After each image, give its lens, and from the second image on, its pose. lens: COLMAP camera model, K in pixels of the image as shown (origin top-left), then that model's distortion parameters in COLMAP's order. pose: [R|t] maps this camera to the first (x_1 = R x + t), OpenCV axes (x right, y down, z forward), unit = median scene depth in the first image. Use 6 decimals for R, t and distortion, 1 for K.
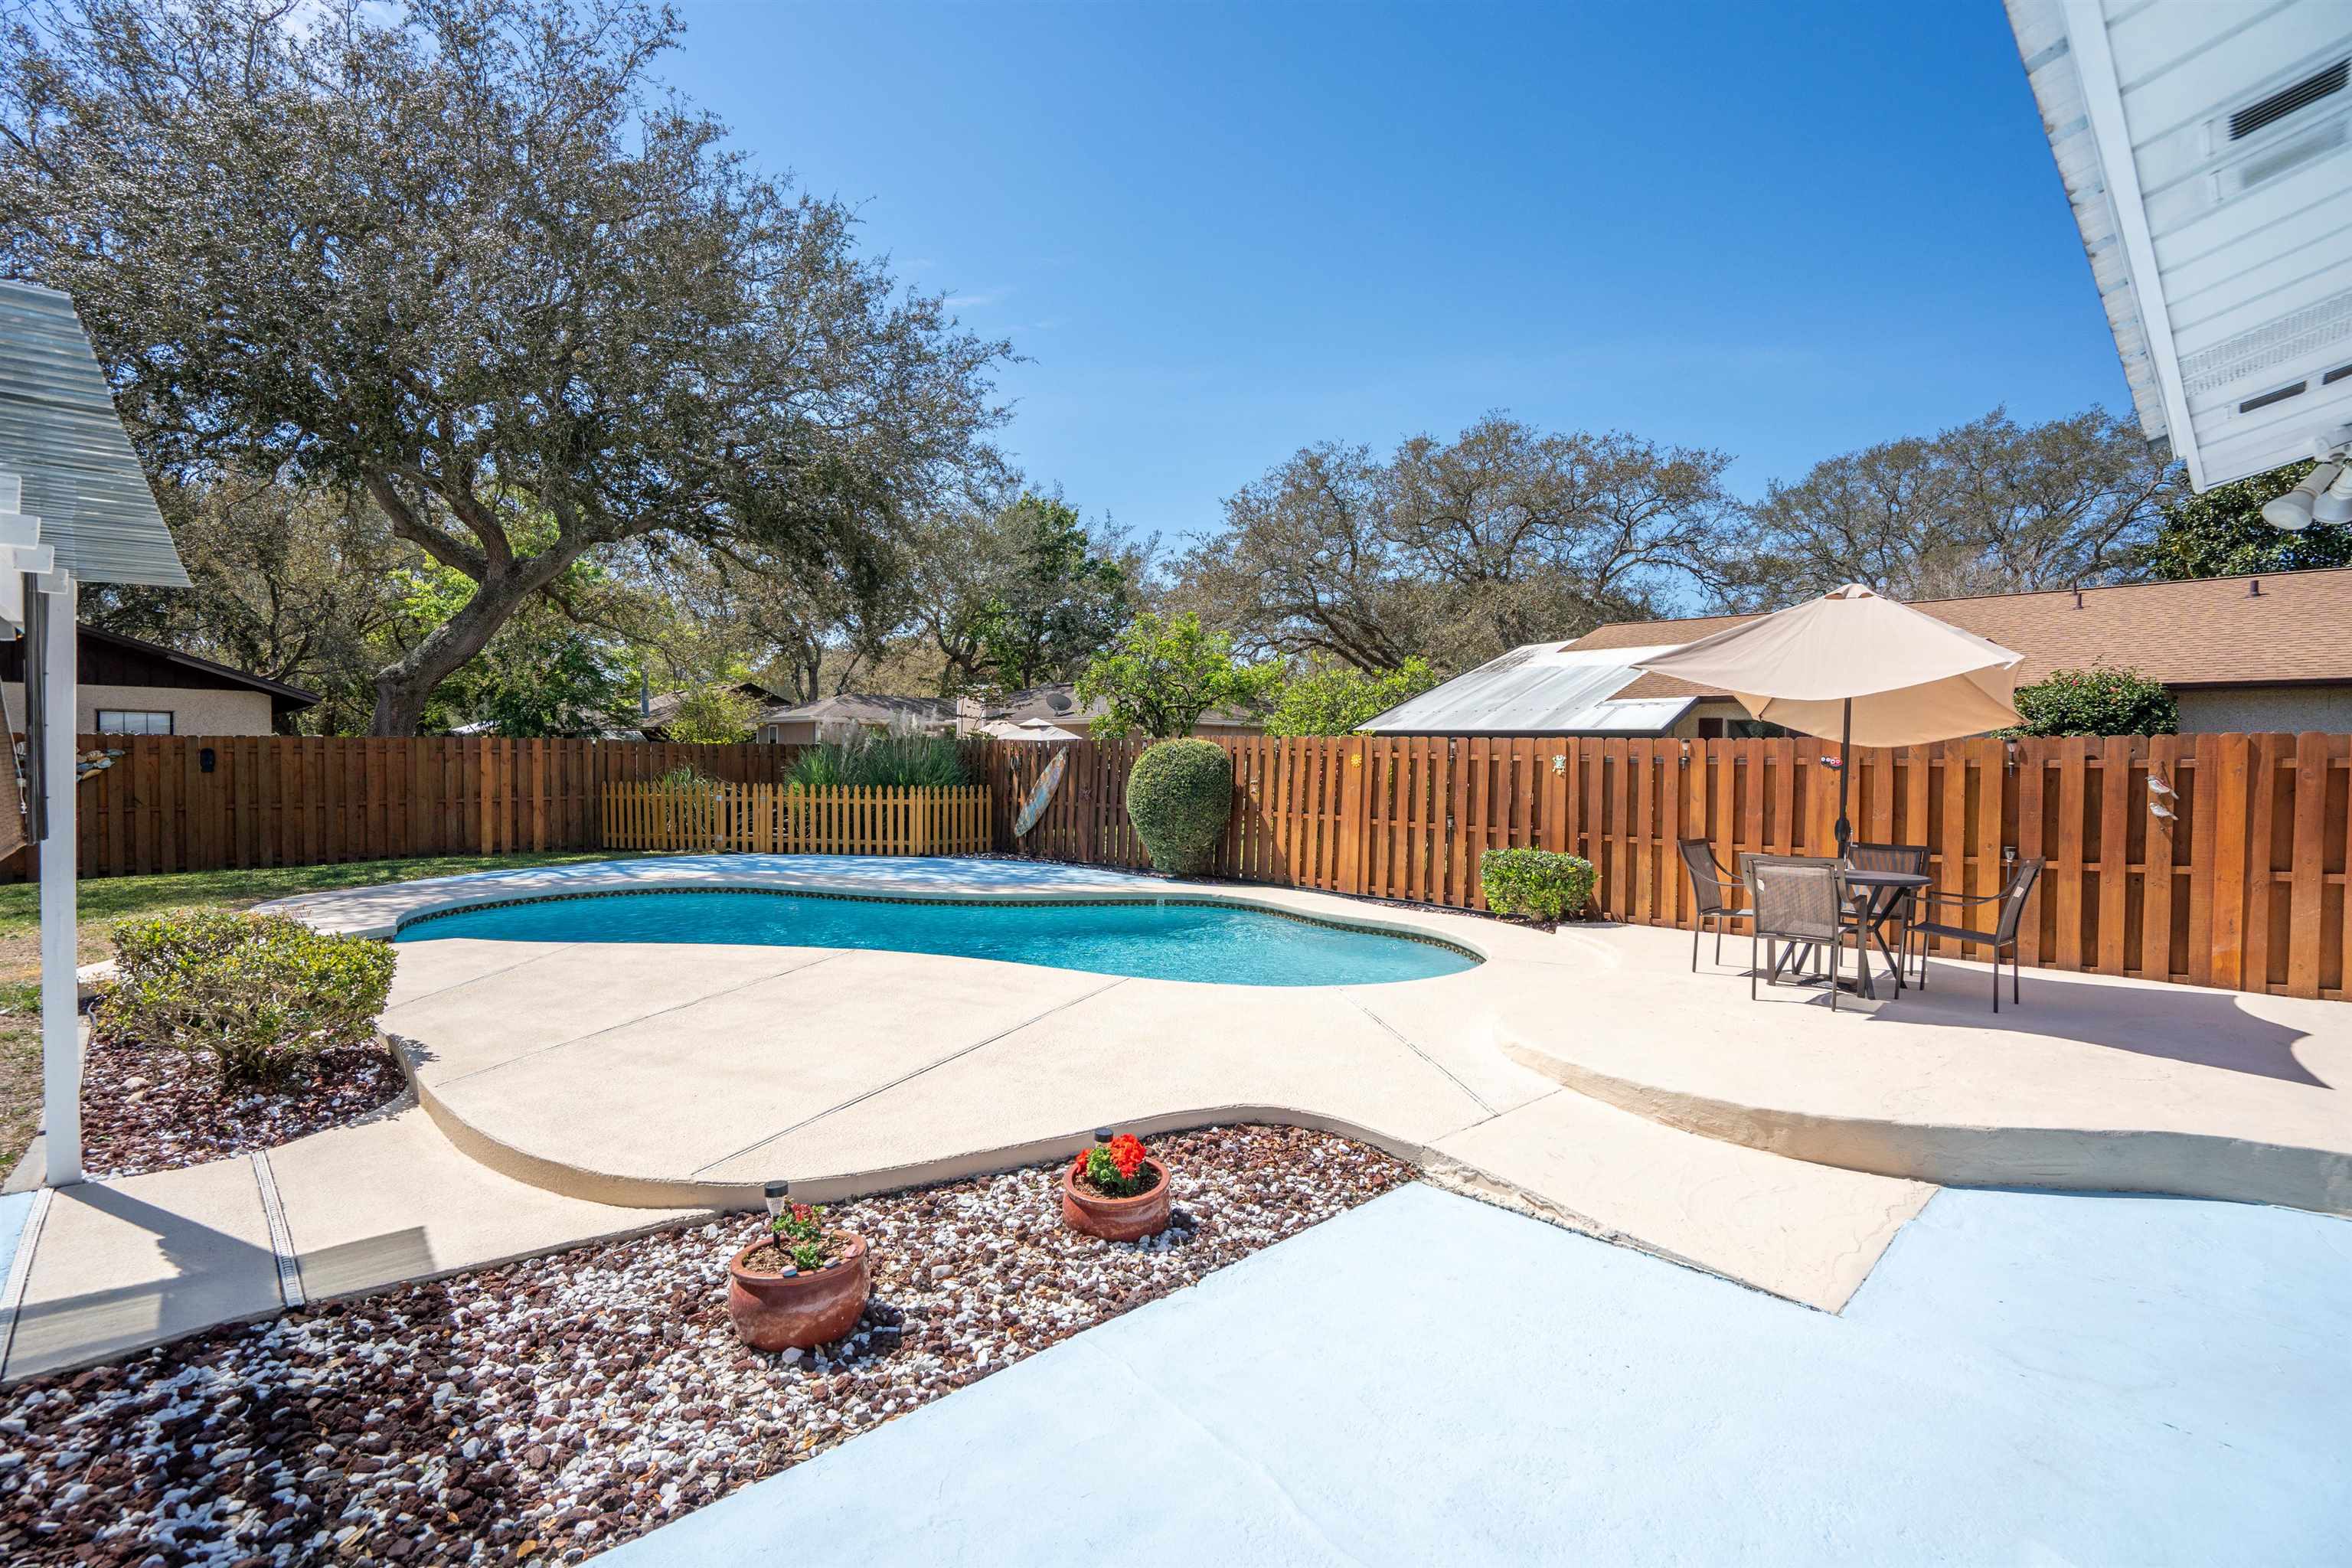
lens RADIAL K [[1076.8, 0, 1186.5], [0, 1076.8, 790.0], [0, 0, 1]] dist [-0.066579, 0.023687]
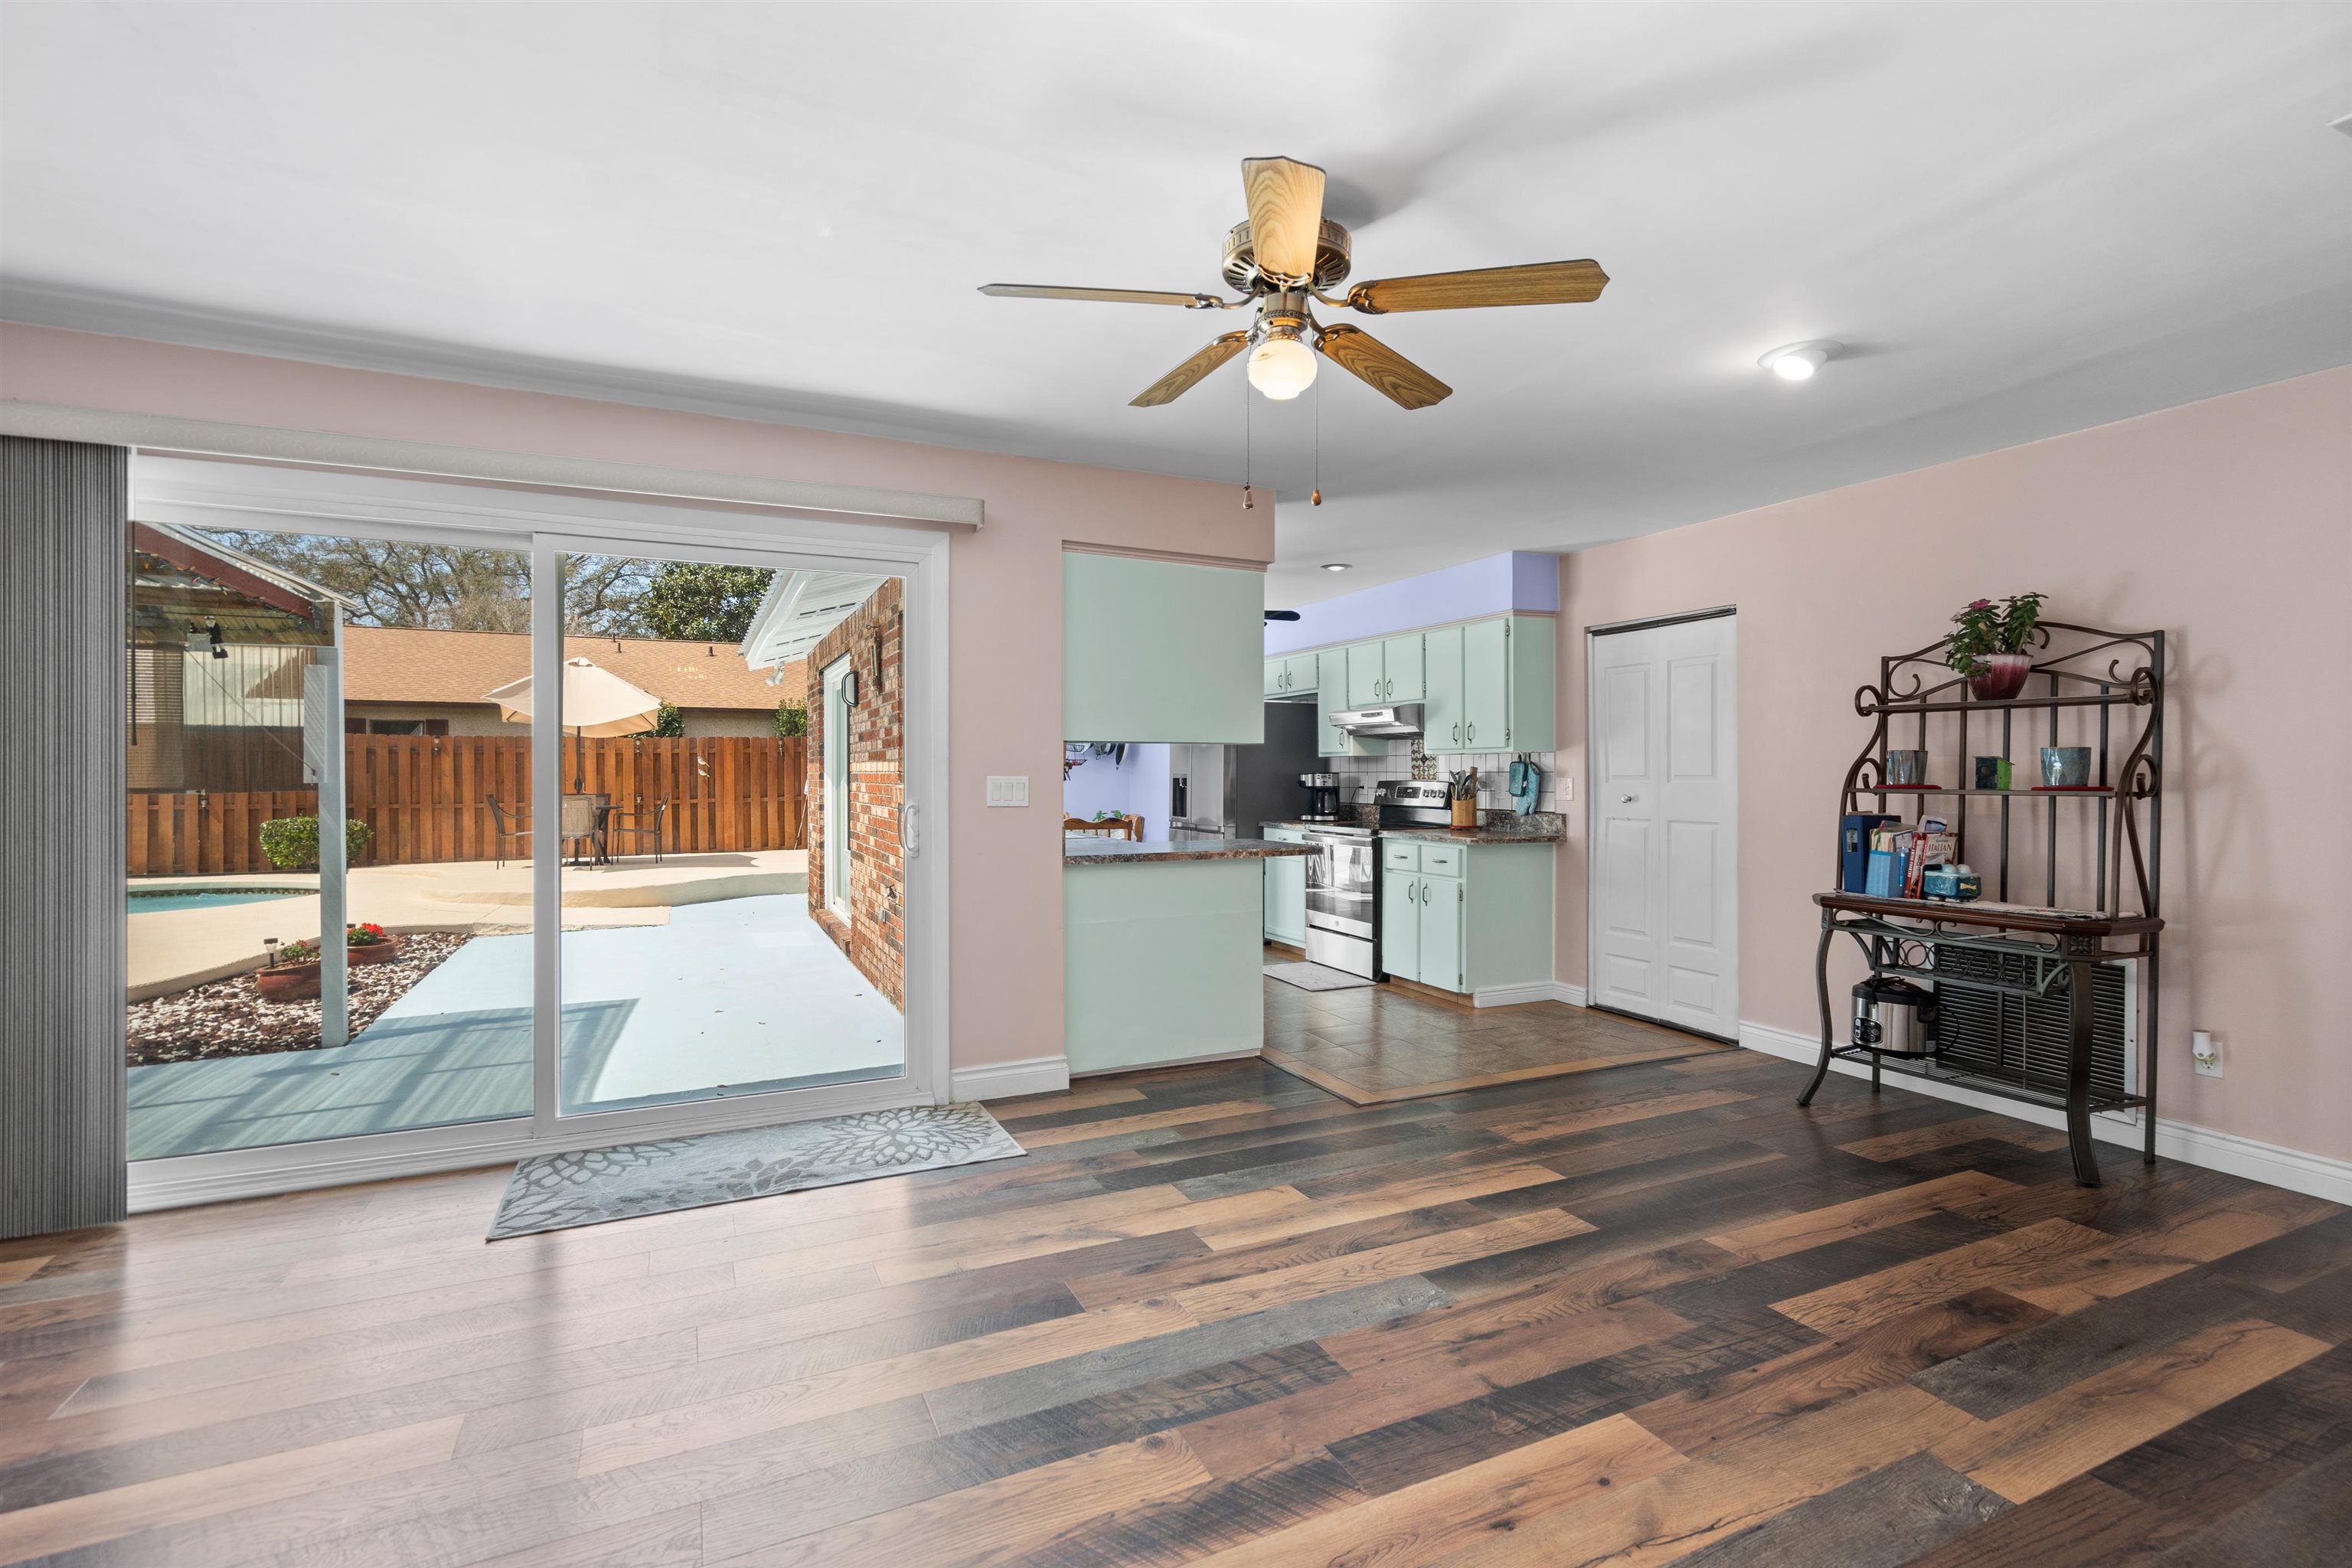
lens RADIAL K [[1069.5, 0, 1176.0], [0, 1069.5, 784.0], [0, 0, 1]] dist [-0.036958, 0.011508]
pose [[0.328408, -0.022402, 0.944270, -0.444673], [0.029054, 0.999485, 0.013608, 0.022849], [-0.944089, 0.022966, 0.328890, -0.352443]]
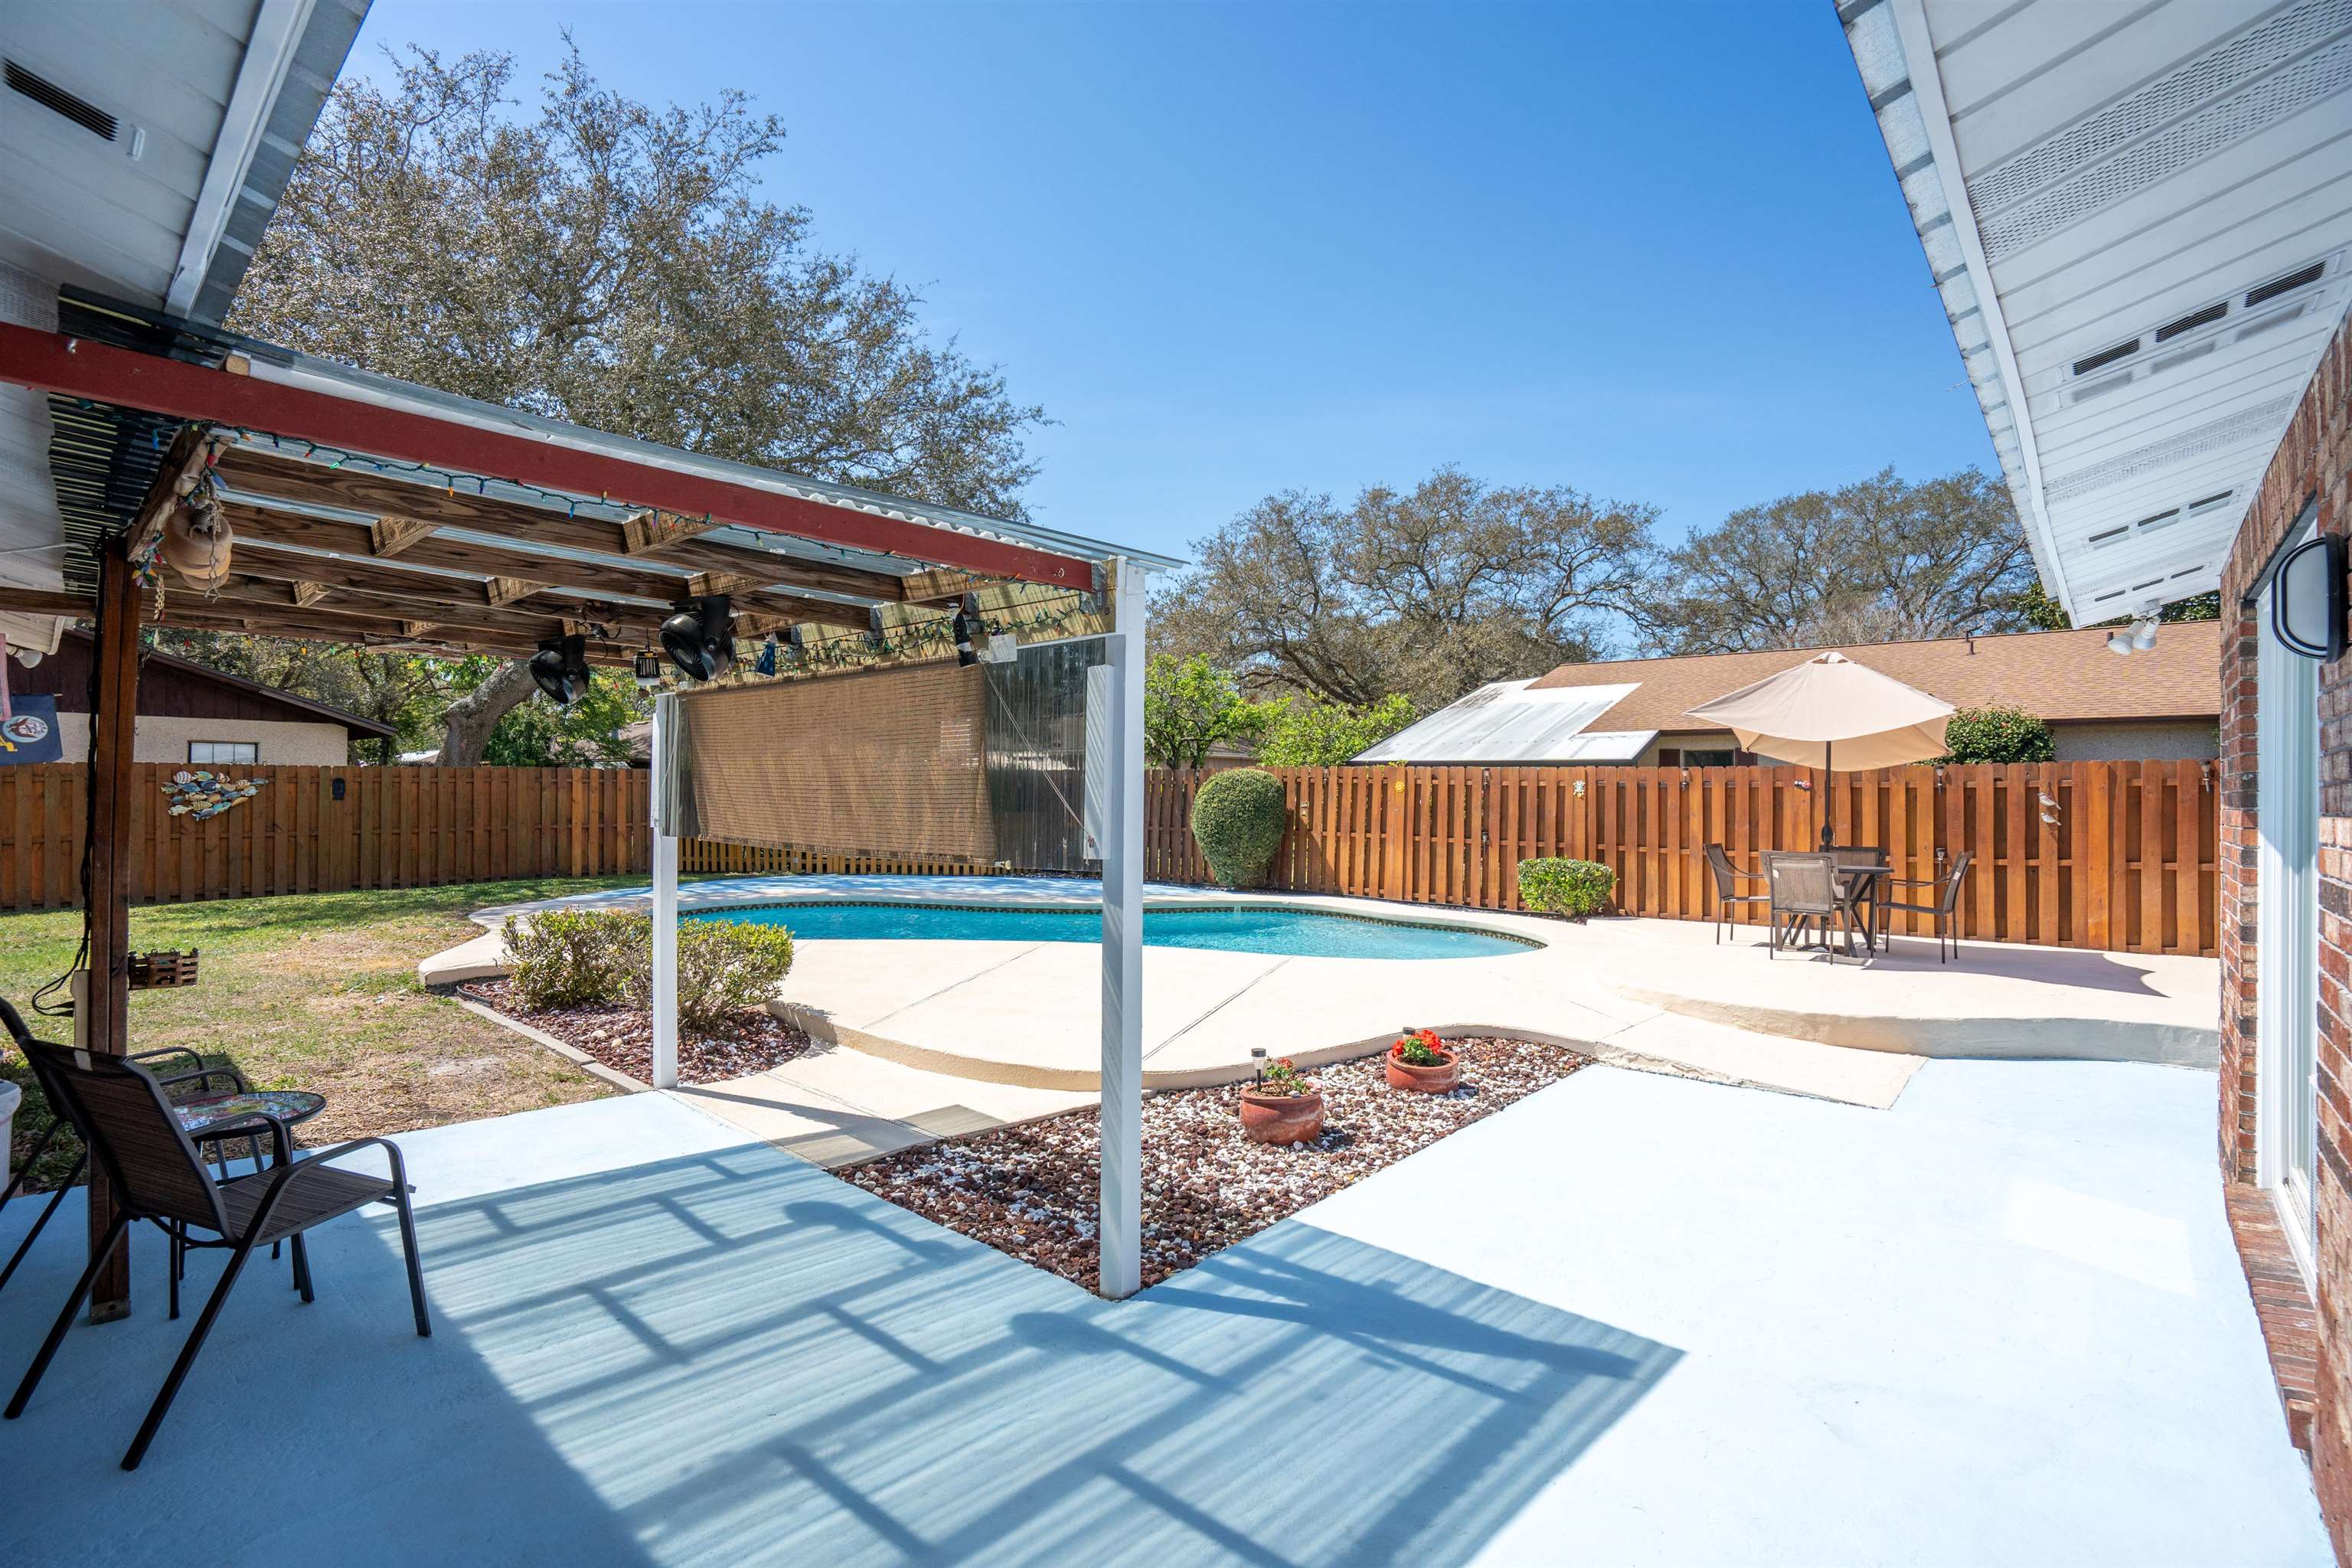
lens RADIAL K [[1085.5, 0, 1176.0], [0, 1085.5, 784.0], [0, 0, 1]] dist [-0.078943, 0.030759]
pose [[0.997776, -0.003361, 0.066566, -0.154780], [0.005630, 0.999408, -0.033930, 0.008107], [-0.066413, 0.034229, 0.997205, -0.152965]]
